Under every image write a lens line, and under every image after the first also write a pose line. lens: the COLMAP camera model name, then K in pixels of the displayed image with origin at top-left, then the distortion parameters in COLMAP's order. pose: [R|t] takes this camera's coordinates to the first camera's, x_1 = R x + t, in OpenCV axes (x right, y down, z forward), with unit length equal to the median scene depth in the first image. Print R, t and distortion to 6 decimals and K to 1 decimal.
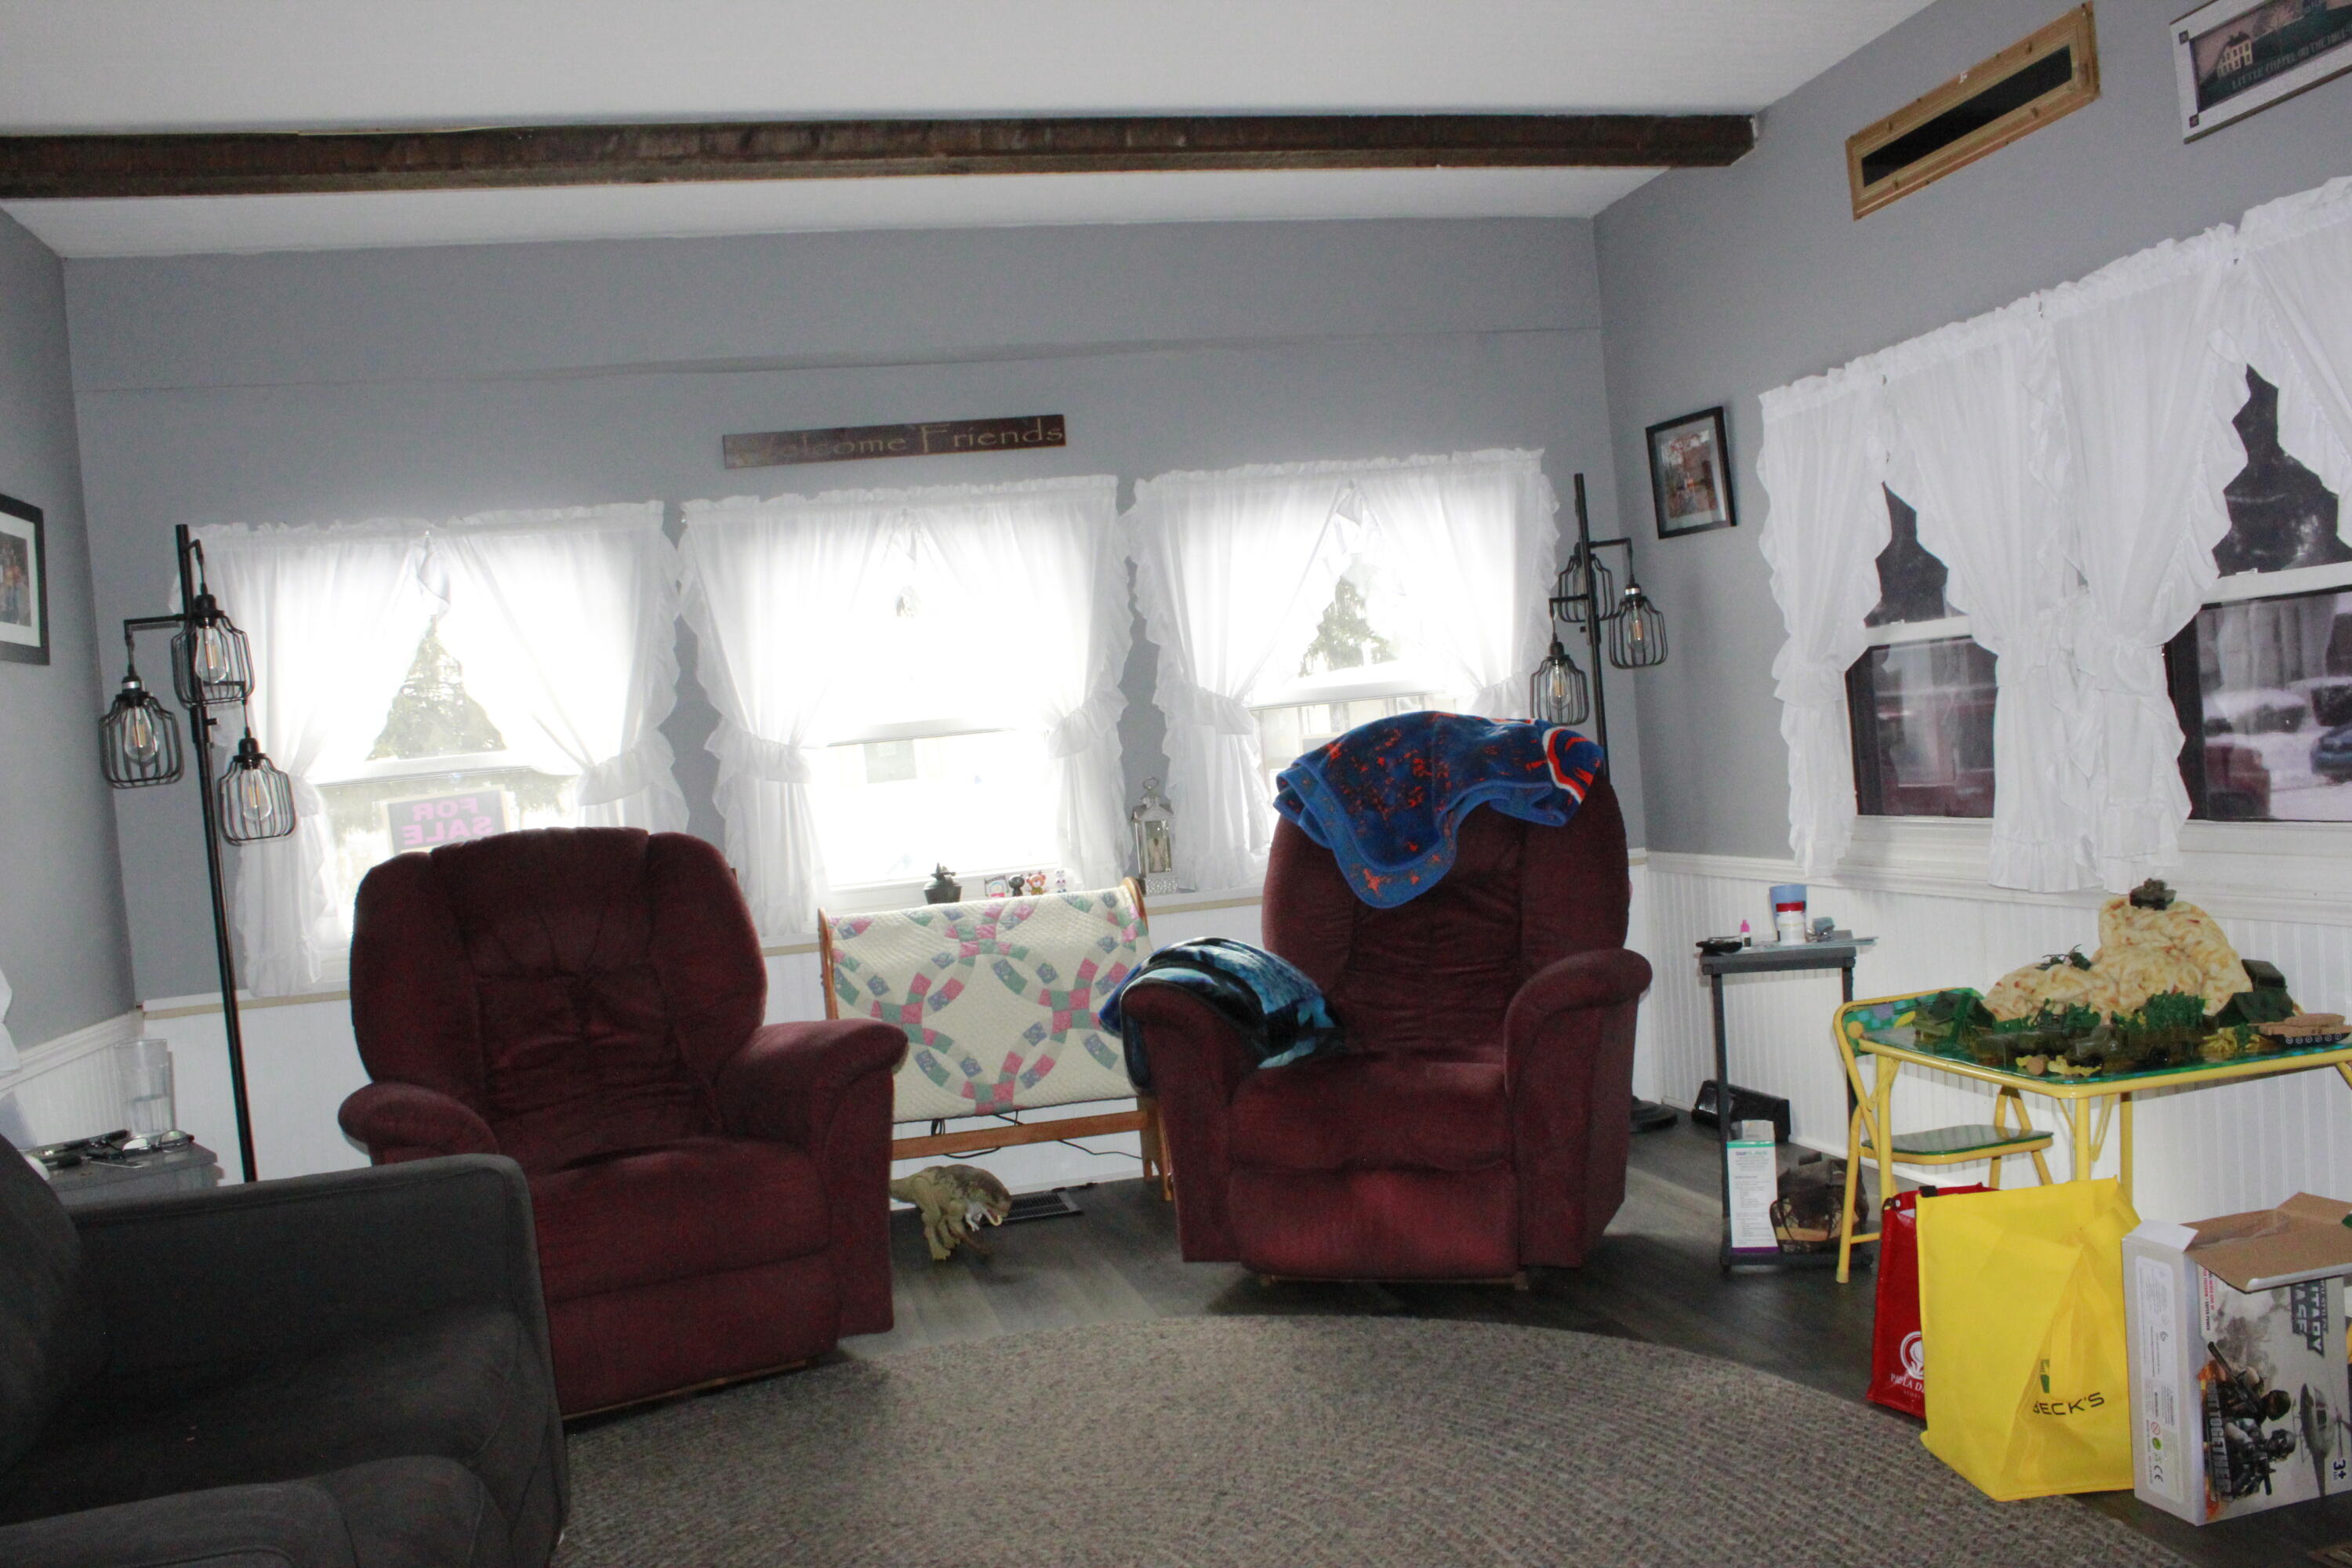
lens RADIAL K [[1968.9, 0, 1176.0], [0, 1968.9, 784.0], [0, 0, 1]] dist [-0.170045, 0.181690]
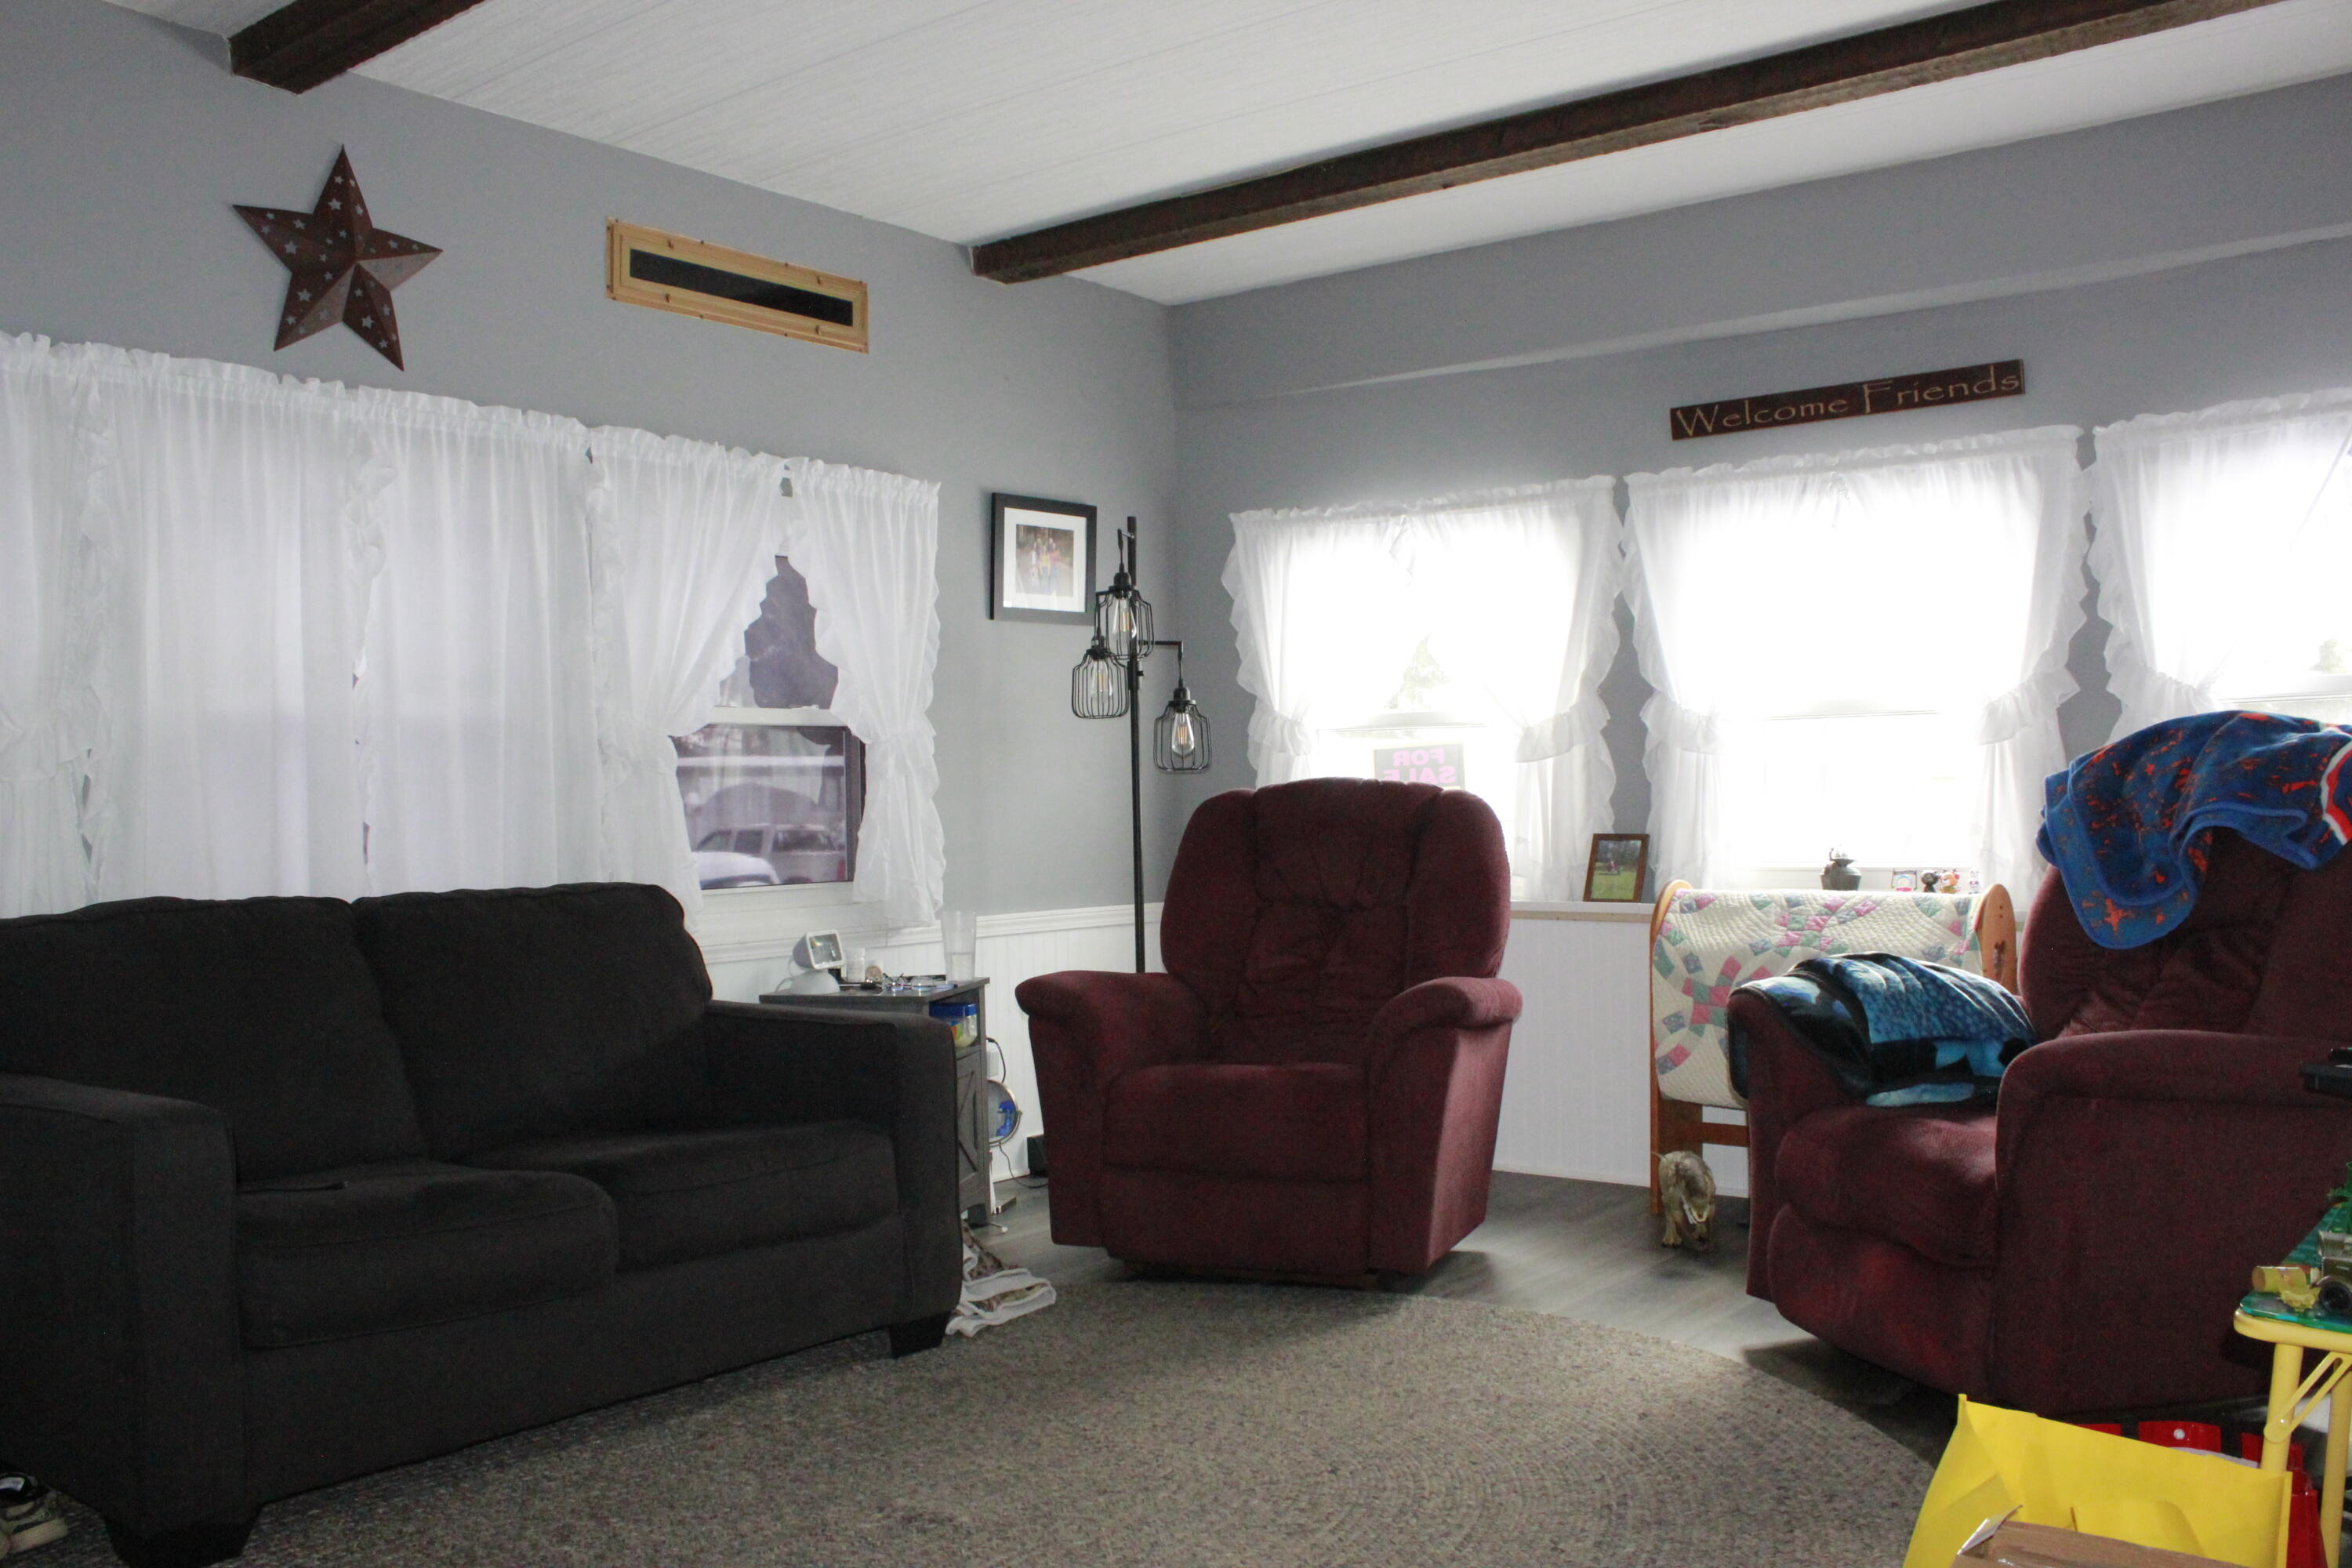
lens RADIAL K [[1968.9, 0, 1176.0], [0, 1968.9, 784.0], [0, 0, 1]] dist [-0.170045, 0.181690]
pose [[0.617414, 0.072412, -0.783298, 0.424336], [-0.053037, 0.997320, 0.050393, -0.021479], [0.784848, 0.010431, 0.619600, 0.176280]]
